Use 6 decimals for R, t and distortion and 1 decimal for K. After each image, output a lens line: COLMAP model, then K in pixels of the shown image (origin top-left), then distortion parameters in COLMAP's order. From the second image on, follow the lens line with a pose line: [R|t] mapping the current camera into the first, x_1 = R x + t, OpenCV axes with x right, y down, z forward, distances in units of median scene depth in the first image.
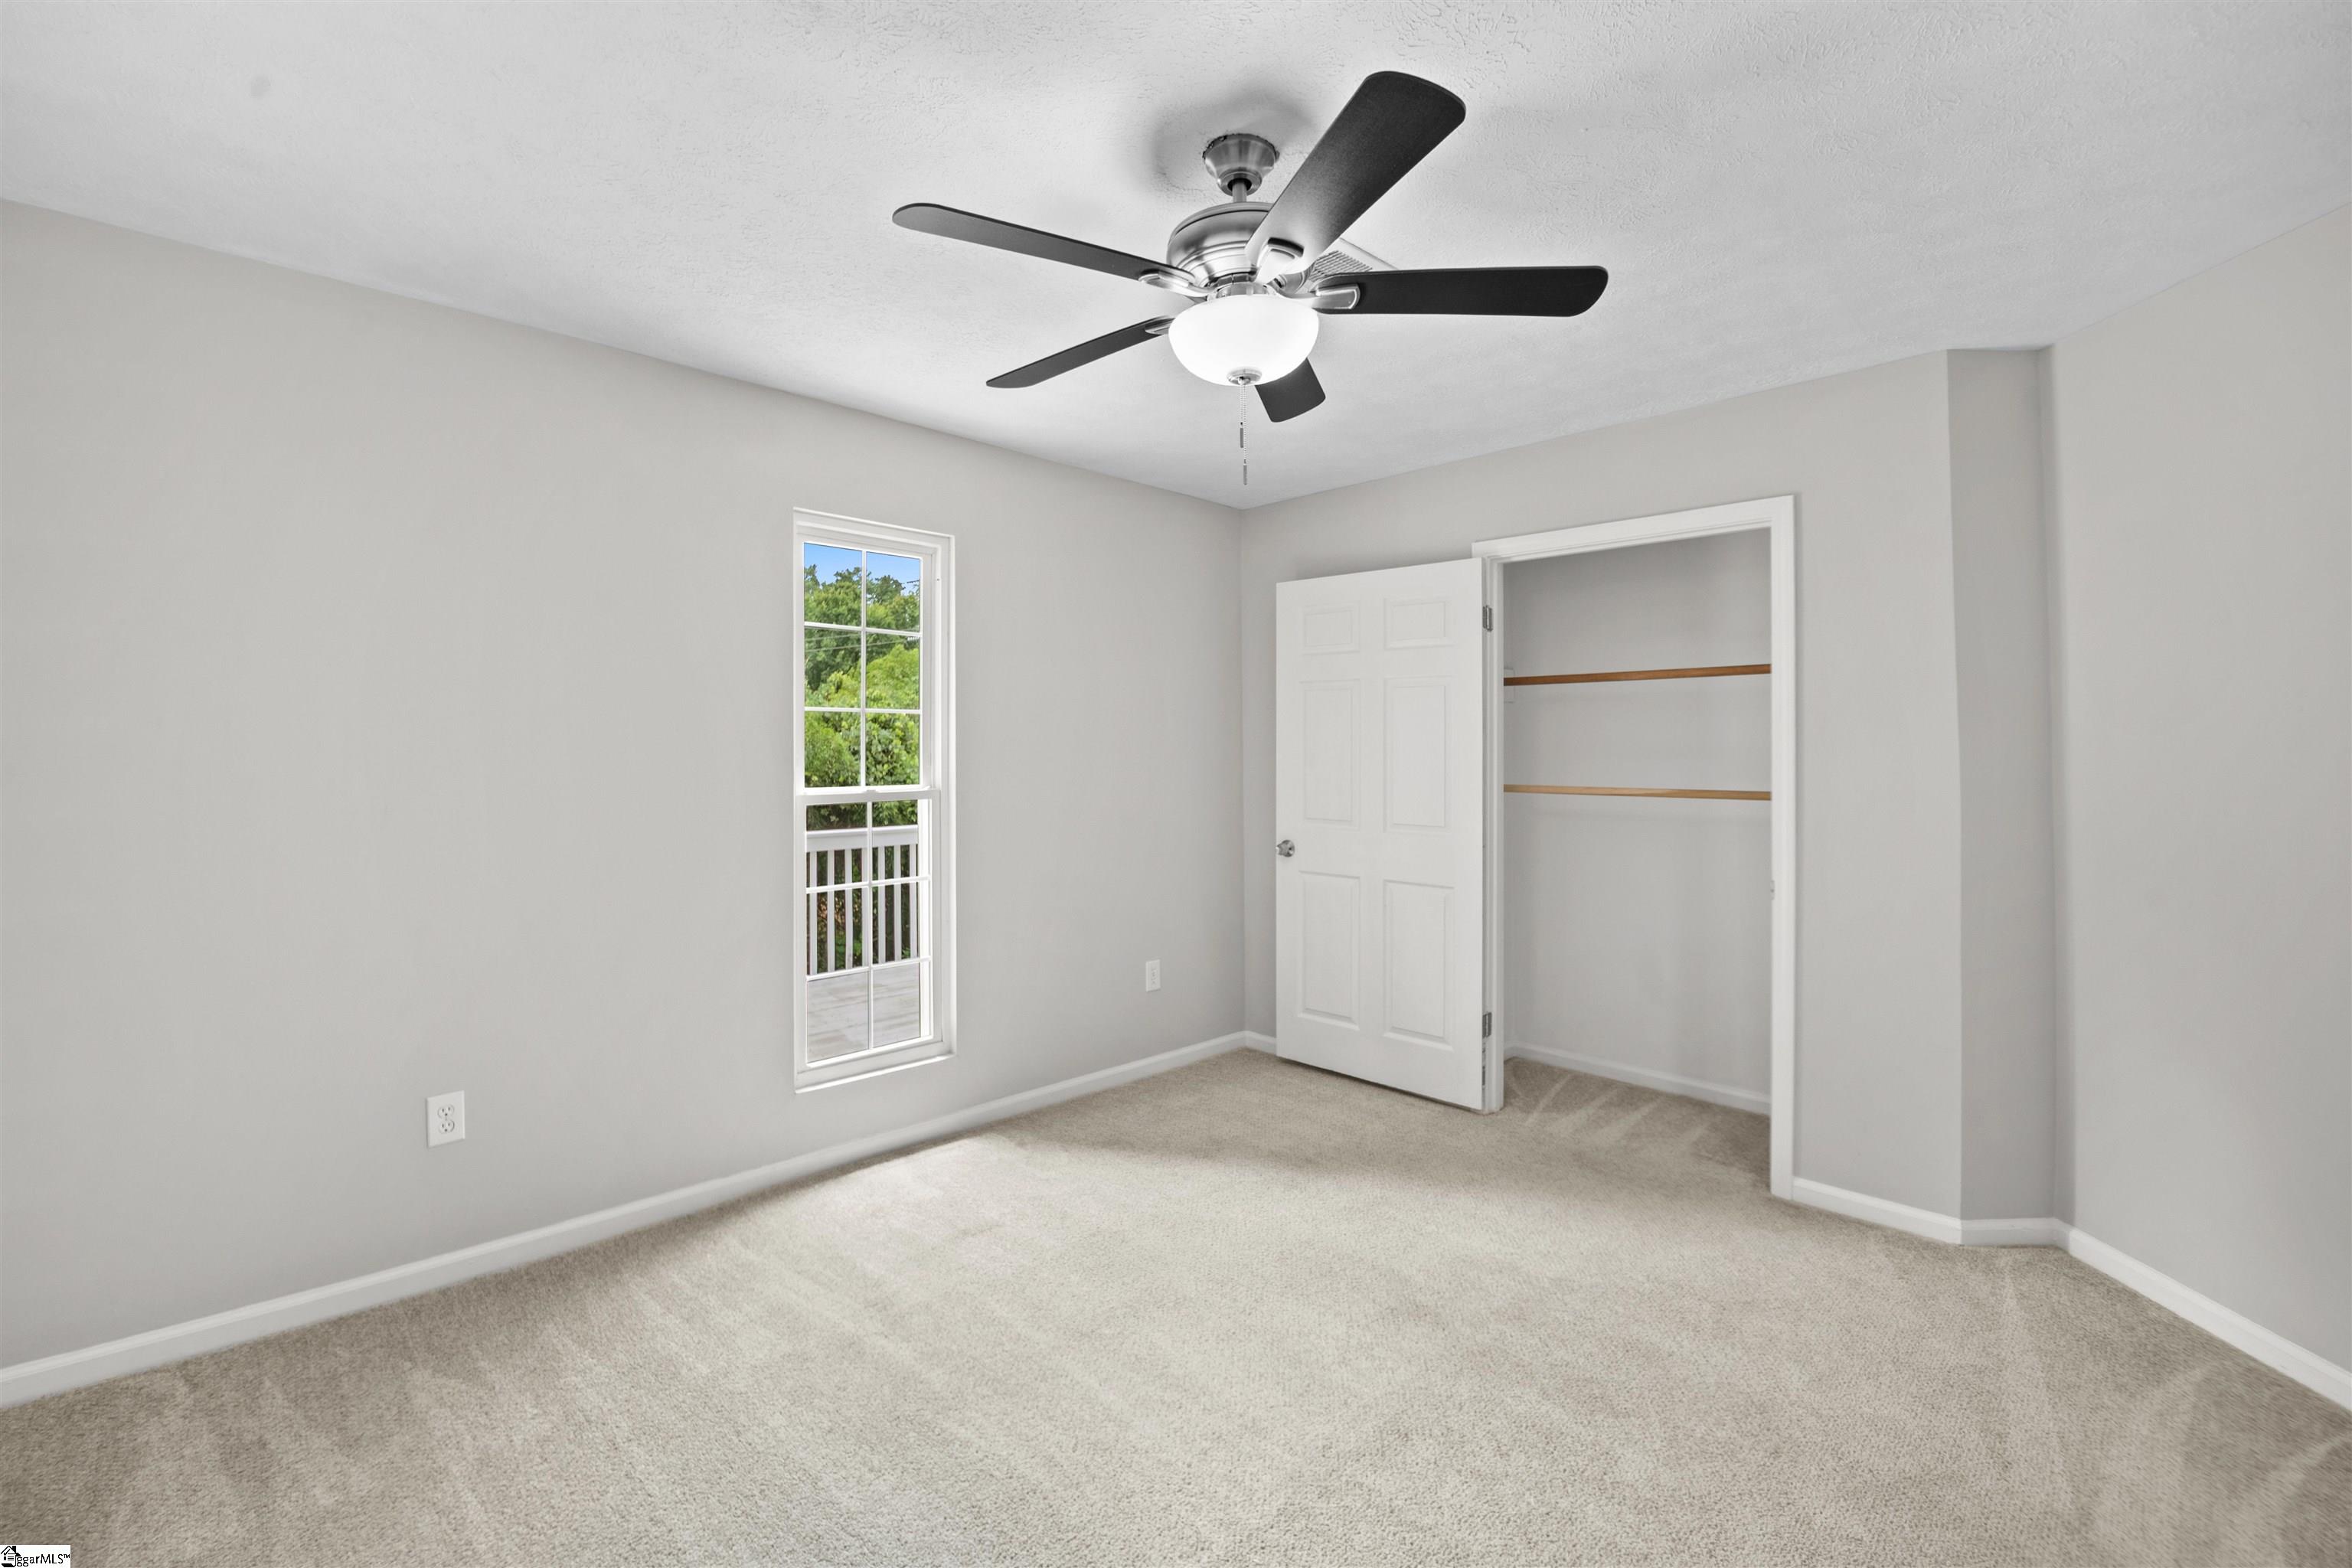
lens RADIAL K [[1004.8, 0, 1168.2], [0, 1004.8, 736.7], [0, 0, 1]] dist [-0.002561, -0.010409]
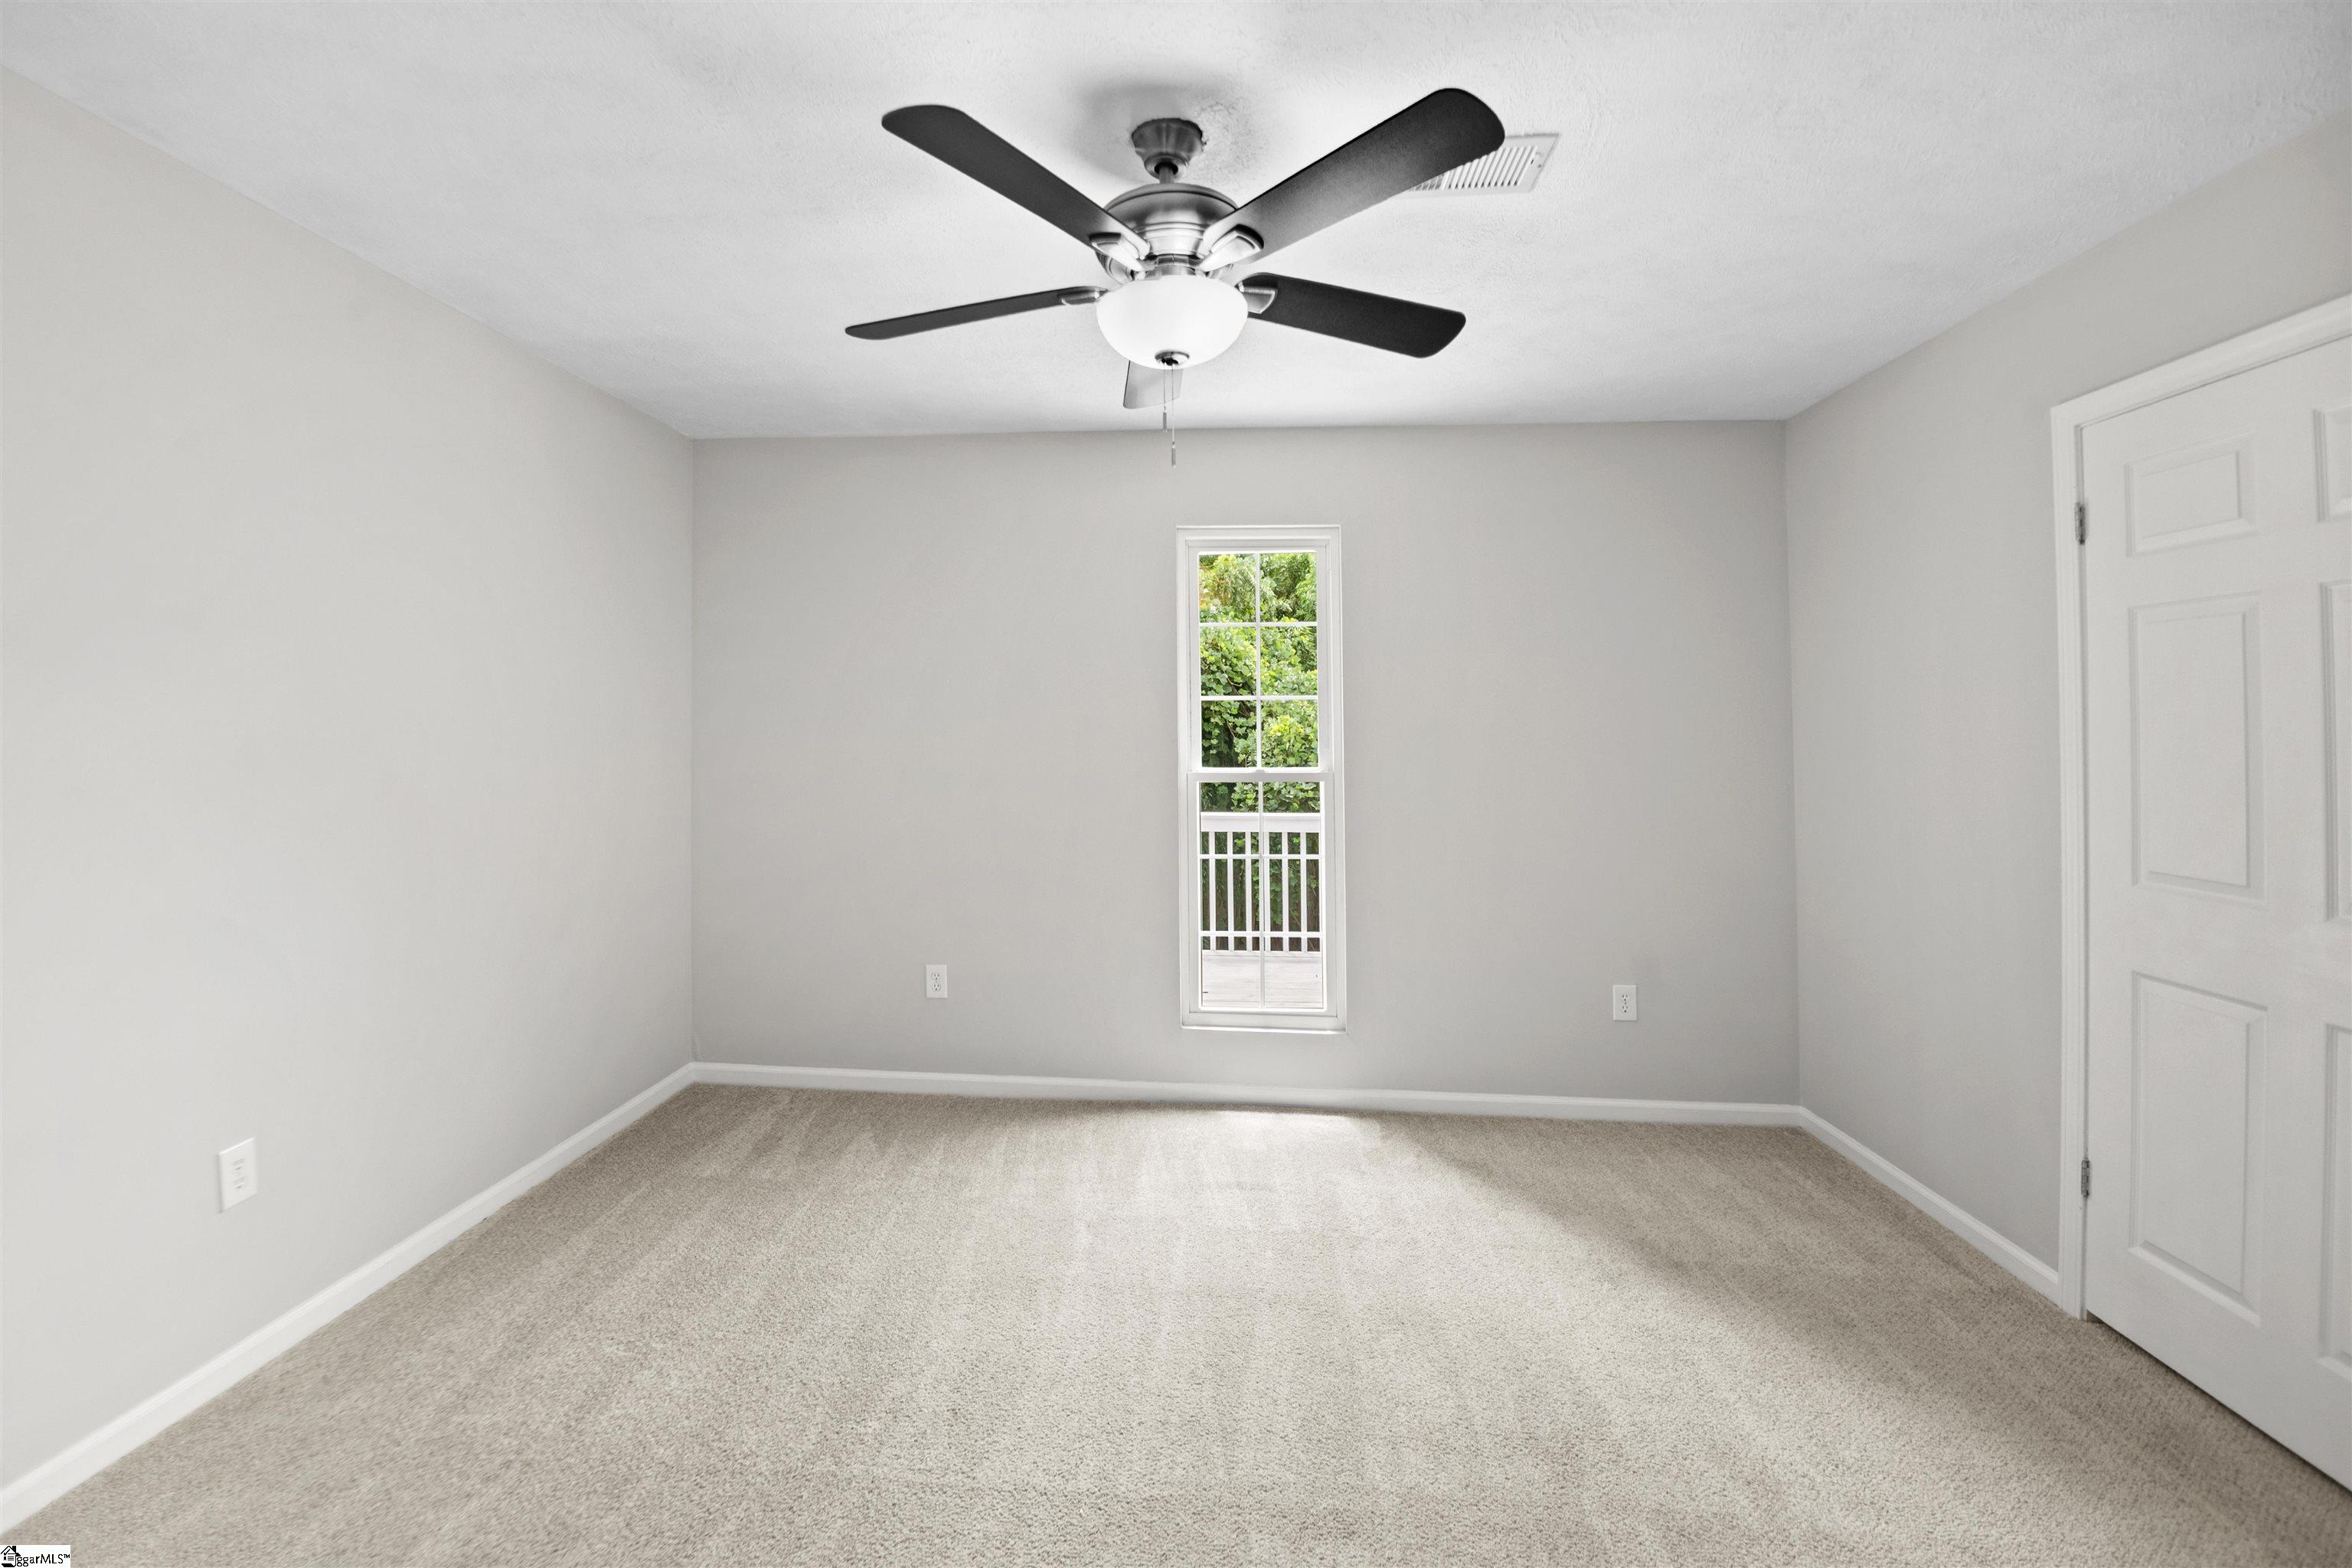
lens RADIAL K [[1027.1, 0, 1170.5], [0, 1027.1, 726.3], [0, 0, 1]] dist [-0.001997, -0.011158]
pose [[0.658680, -0.005391, -0.752404, 0.590988], [0.006608, 0.999977, -0.001380, 0.006946], [0.752394, -0.004063, 0.658701, 0.231730]]
